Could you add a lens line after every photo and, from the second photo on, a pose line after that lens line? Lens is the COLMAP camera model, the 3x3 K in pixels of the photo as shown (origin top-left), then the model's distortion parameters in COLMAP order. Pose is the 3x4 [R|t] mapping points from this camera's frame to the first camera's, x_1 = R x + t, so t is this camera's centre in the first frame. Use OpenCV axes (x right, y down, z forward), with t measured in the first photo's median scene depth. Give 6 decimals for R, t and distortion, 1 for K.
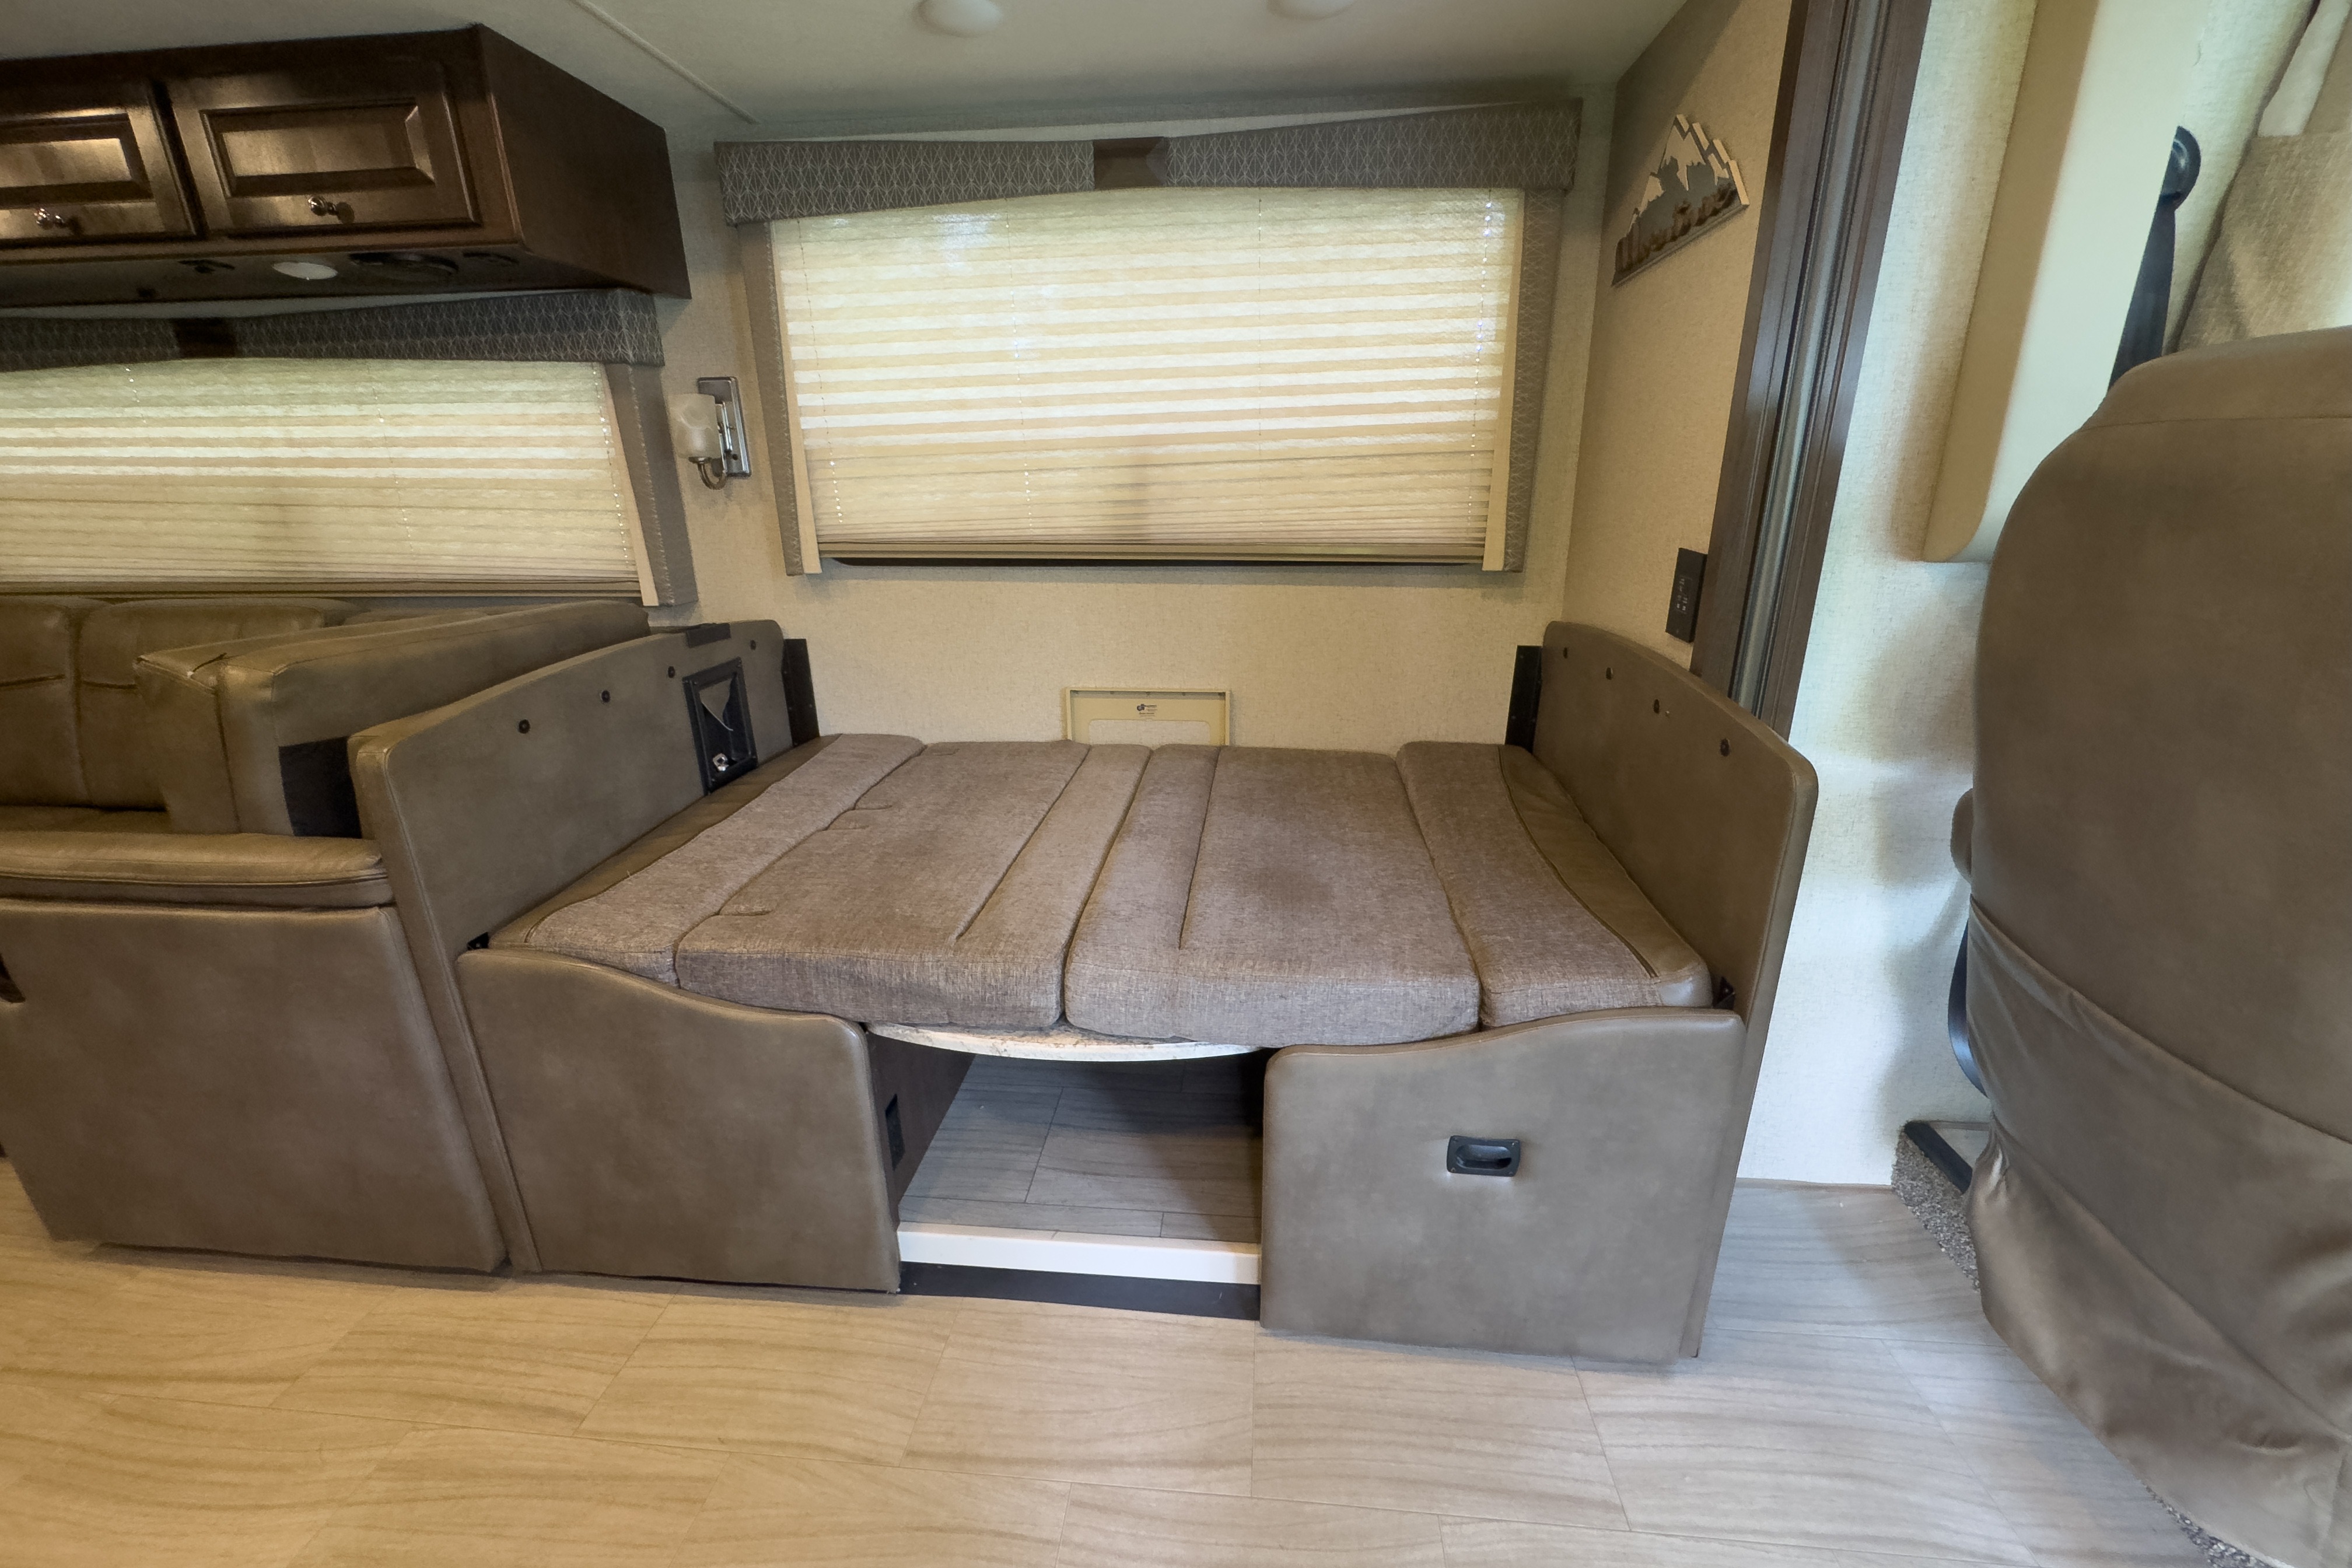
lens RADIAL K [[940.7, 0, 1171.4], [0, 940.7, 787.7], [0, 0, 1]] dist [-0.001686, -0.000322]
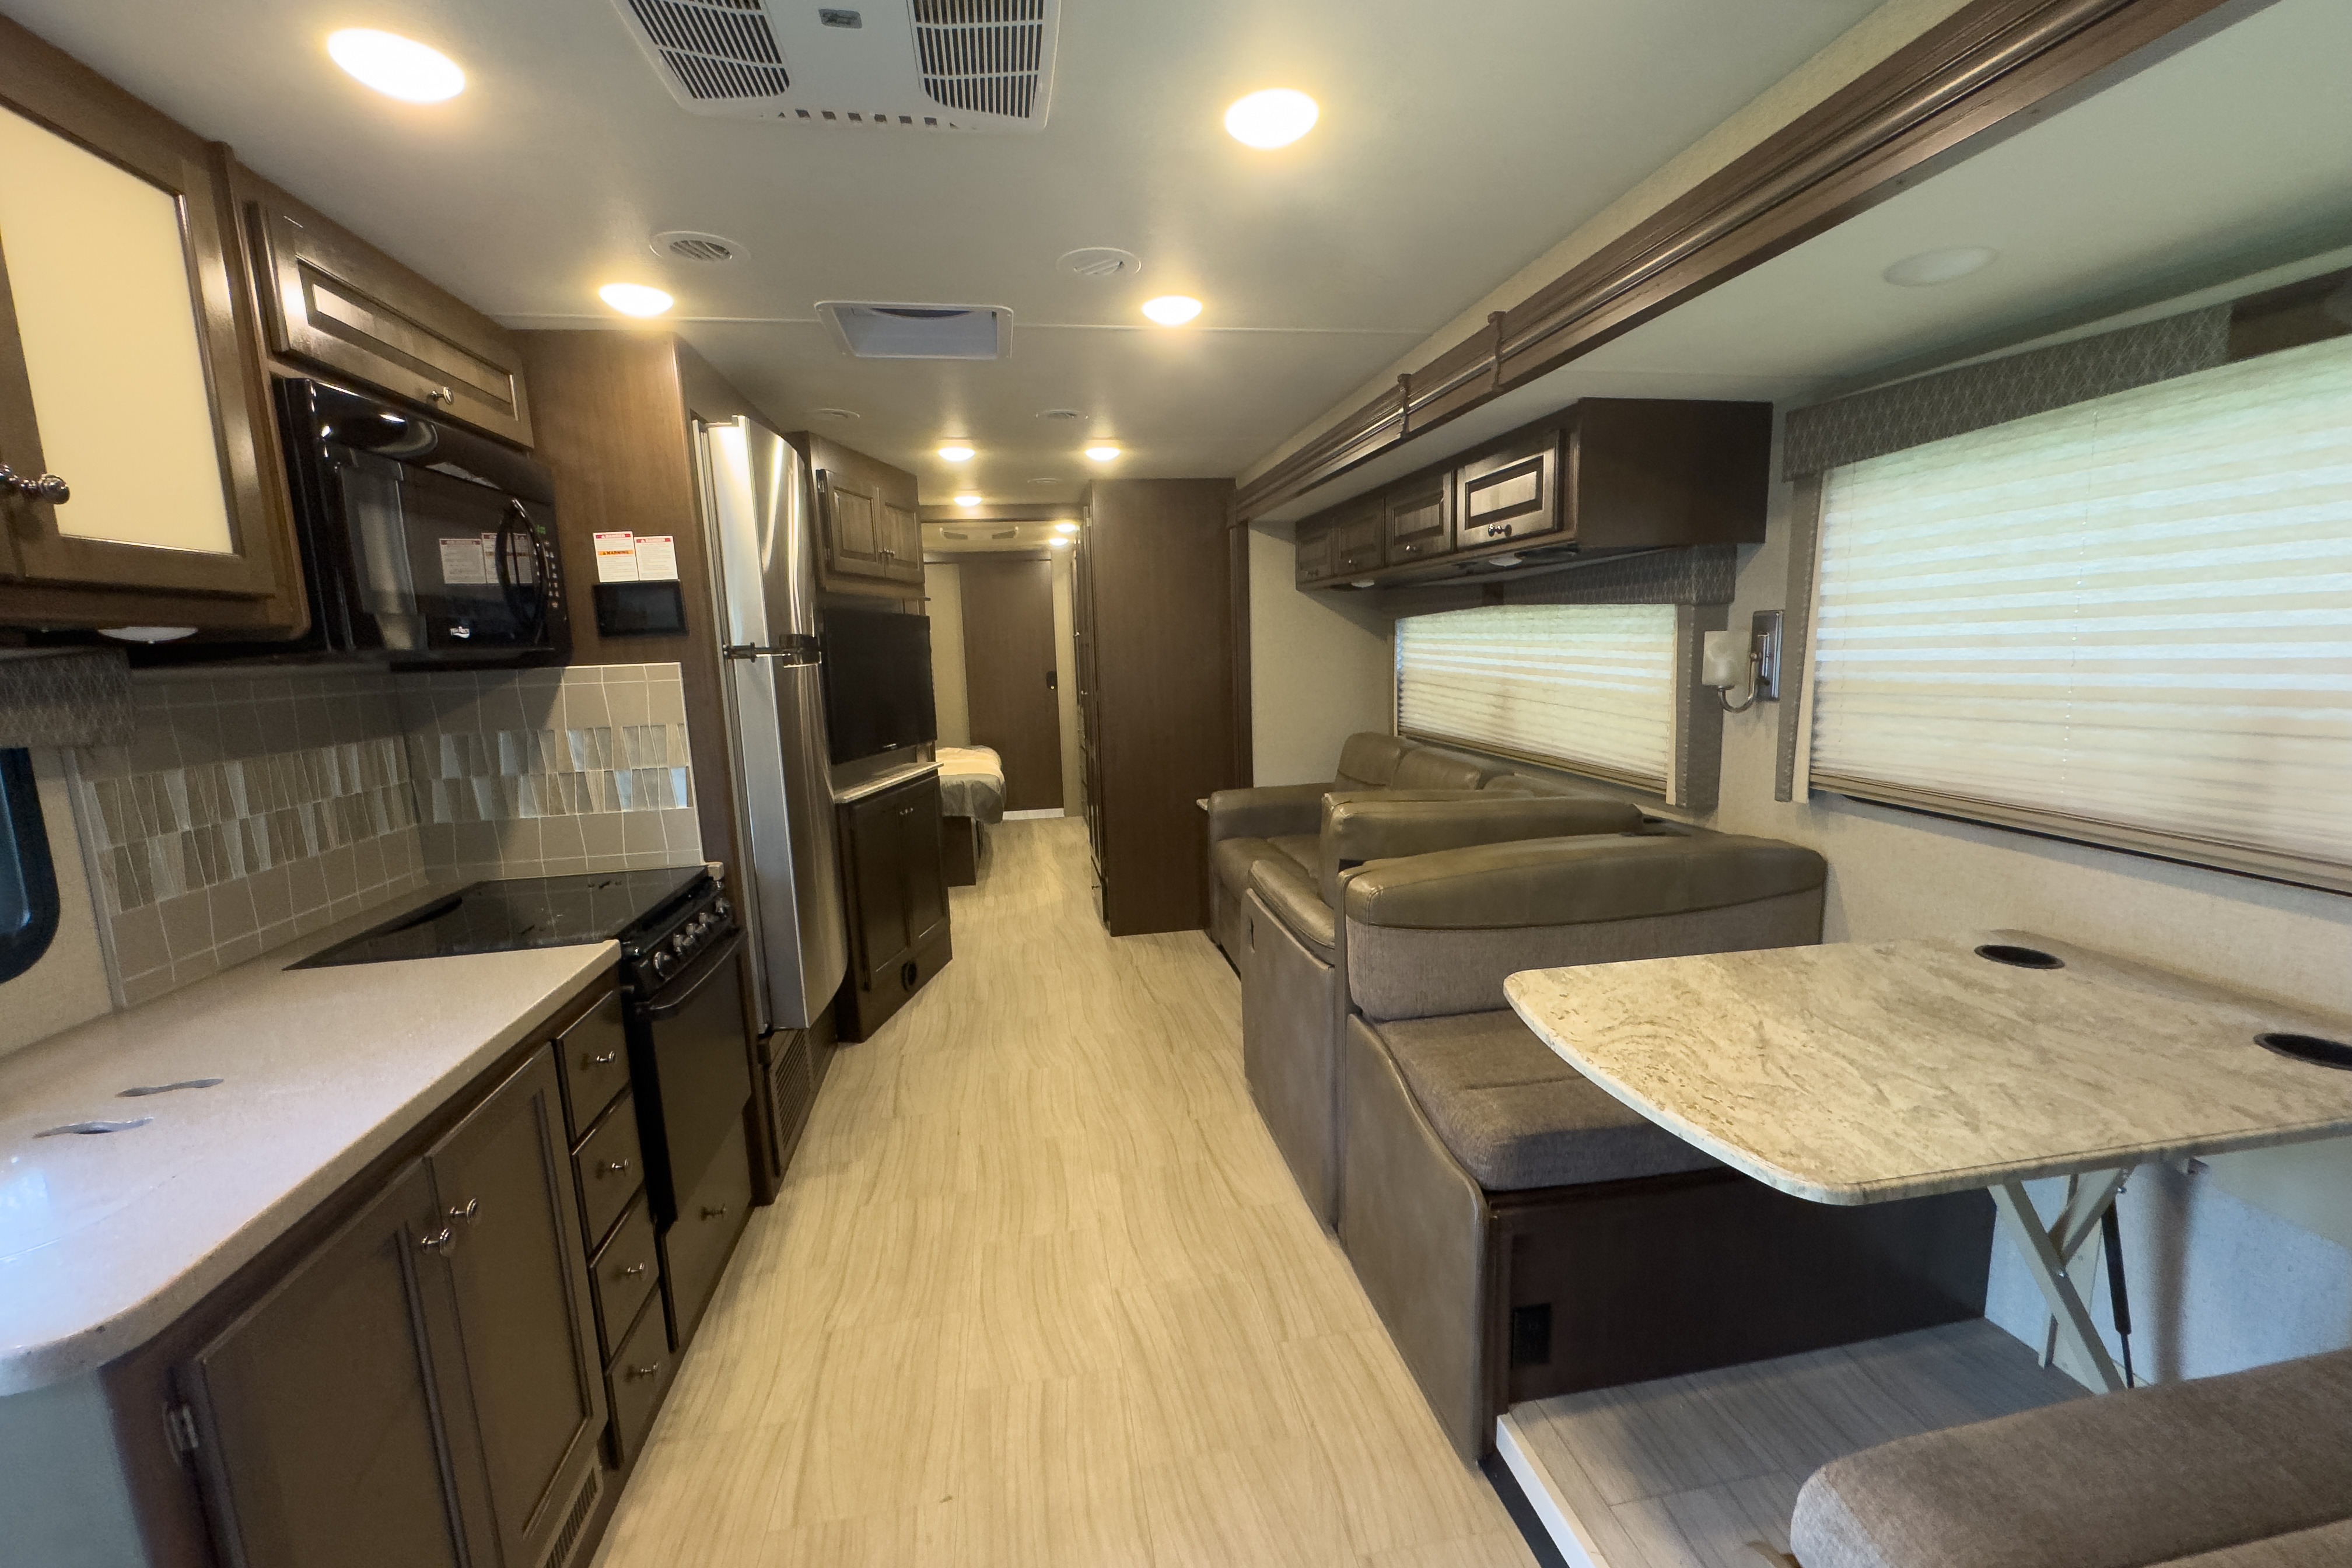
lens RADIAL K [[940.7, 0, 1171.4], [0, 940.7, 787.7], [0, 0, 1]] dist [-0.001686, -0.000322]
pose [[0.262967, 0.155168, -0.952245, 0.385800], [-0.281983, 0.956248, 0.077949, -0.142567], [0.922678, 0.248019, 0.295216, 0.120317]]
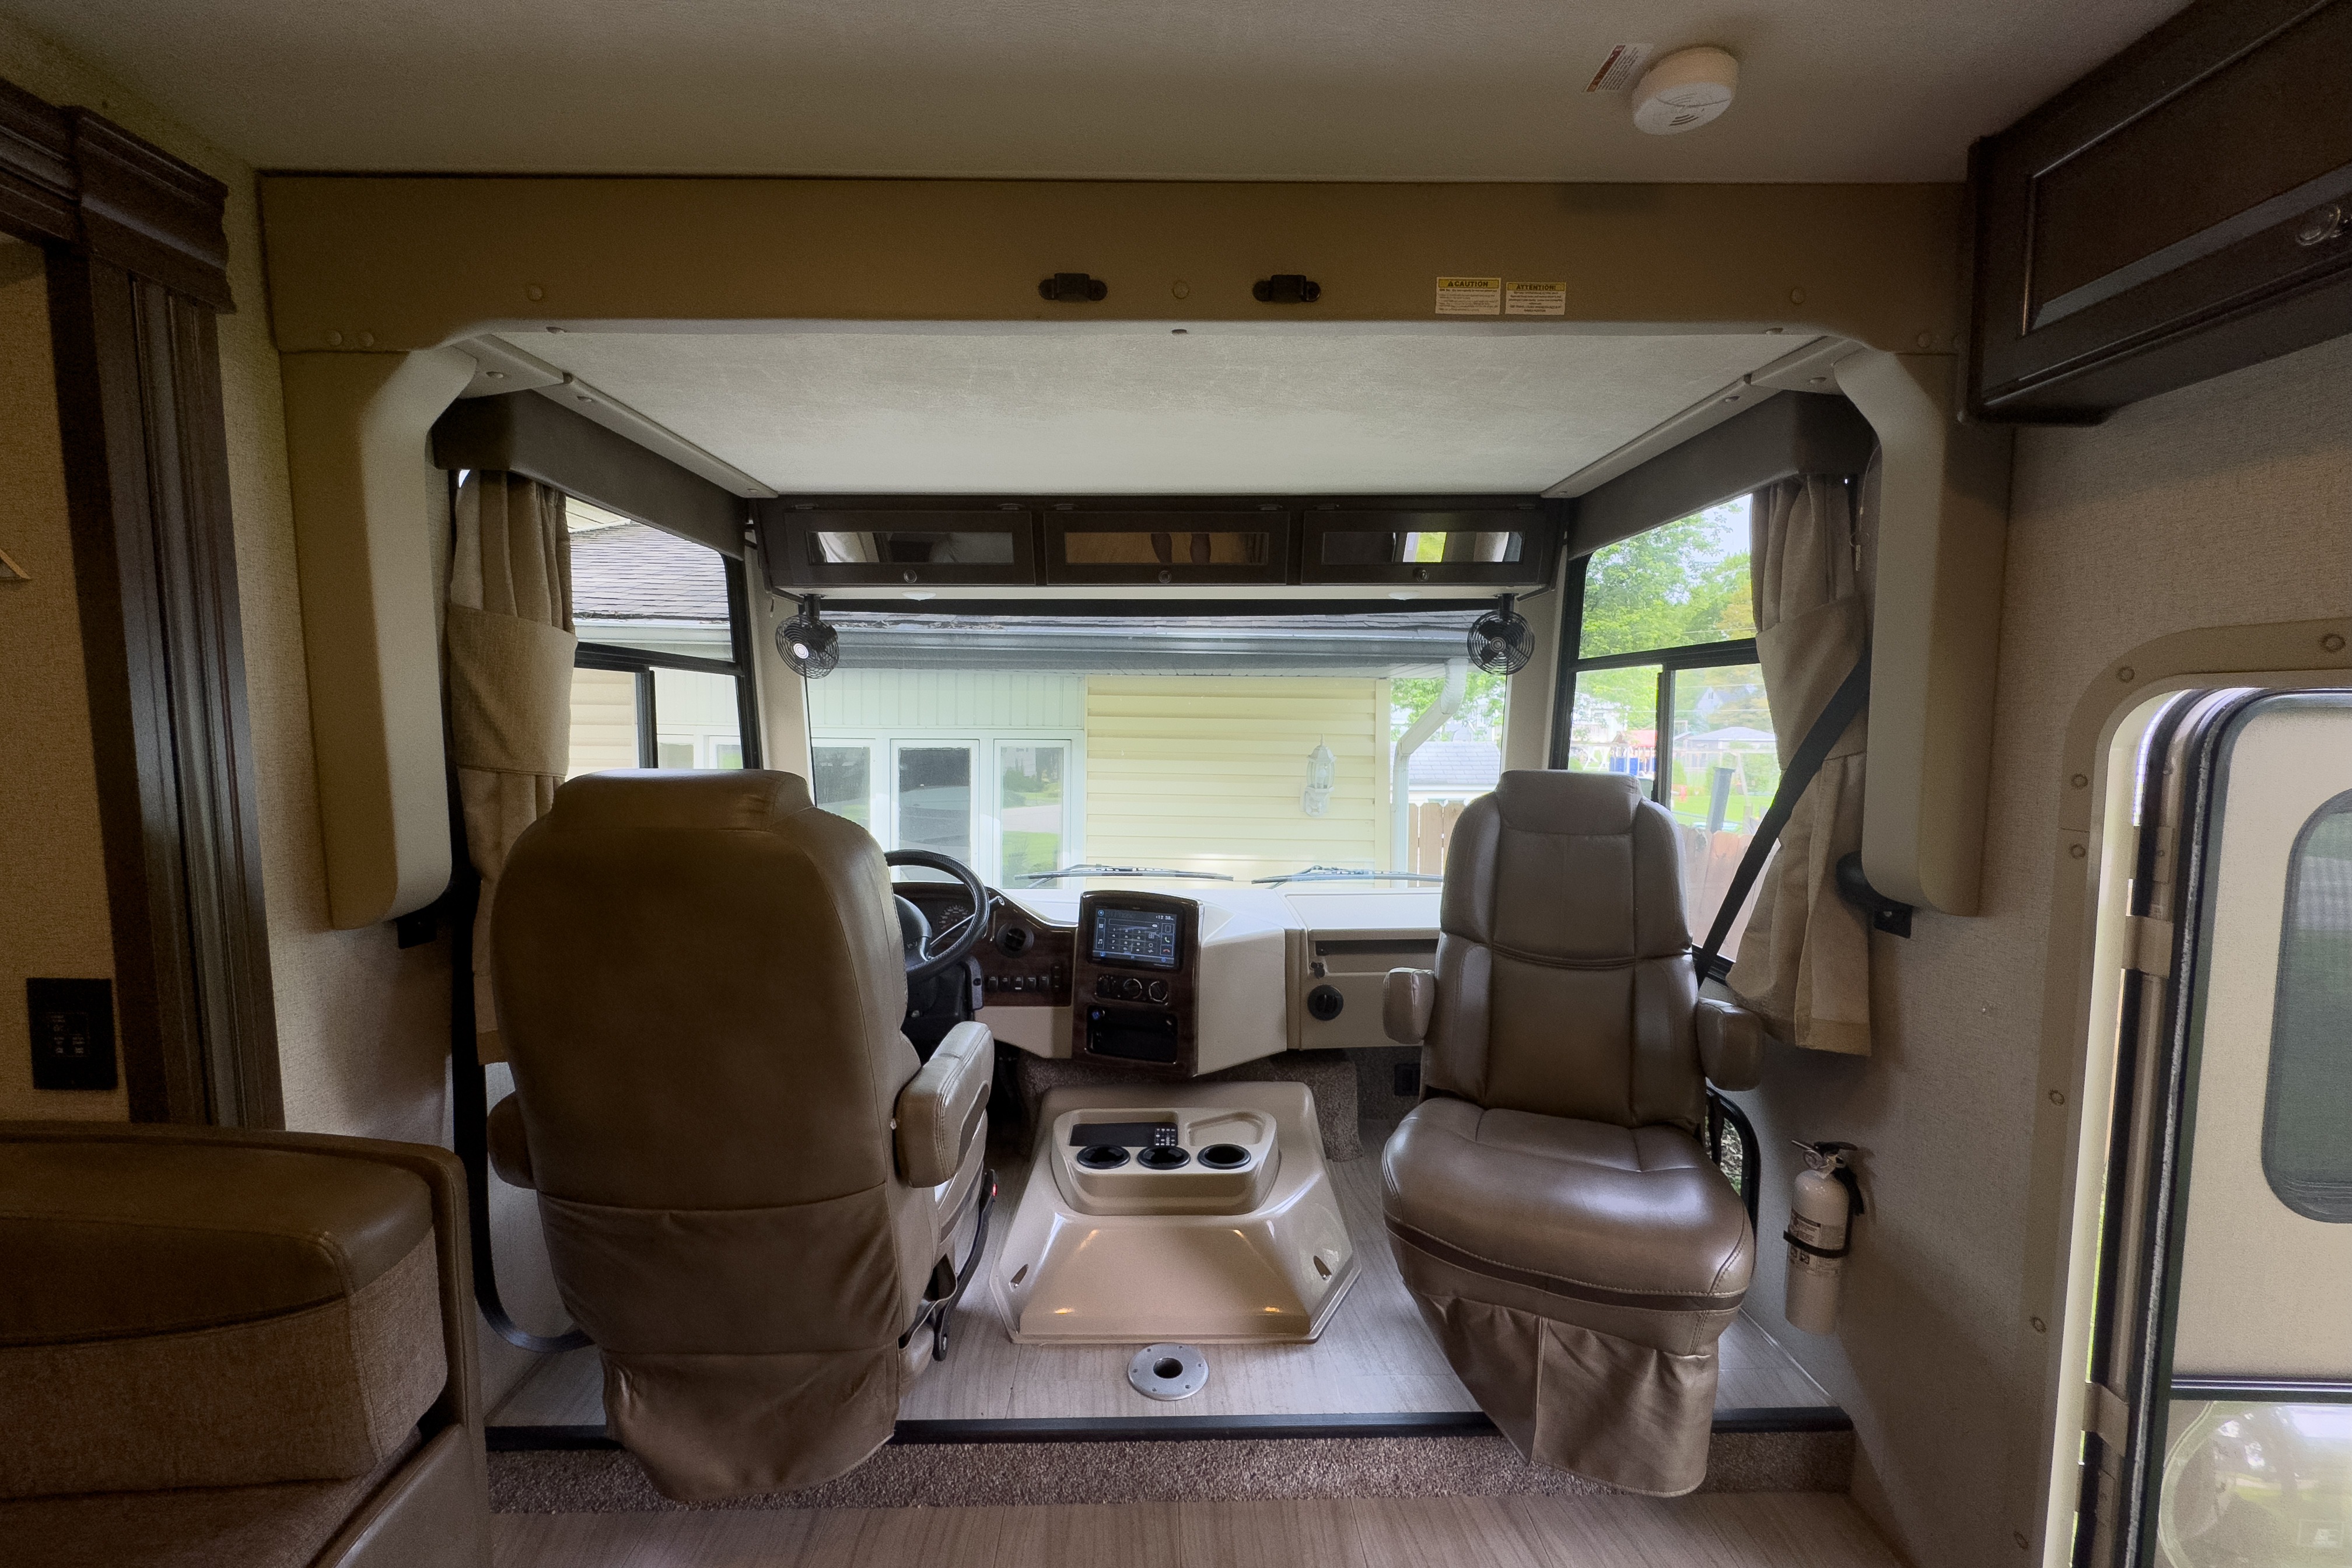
lens RADIAL K [[940.7, 0, 1171.4], [0, 940.7, 787.7], [0, 0, 1]] dist [-0.001686, -0.000322]
pose [[-0.114452, -0.064500, 0.991333, -0.212408], [0.325647, 0.940318, 0.098777, -0.126714], [-0.938539, 0.334130, -0.086617, 0.116363]]
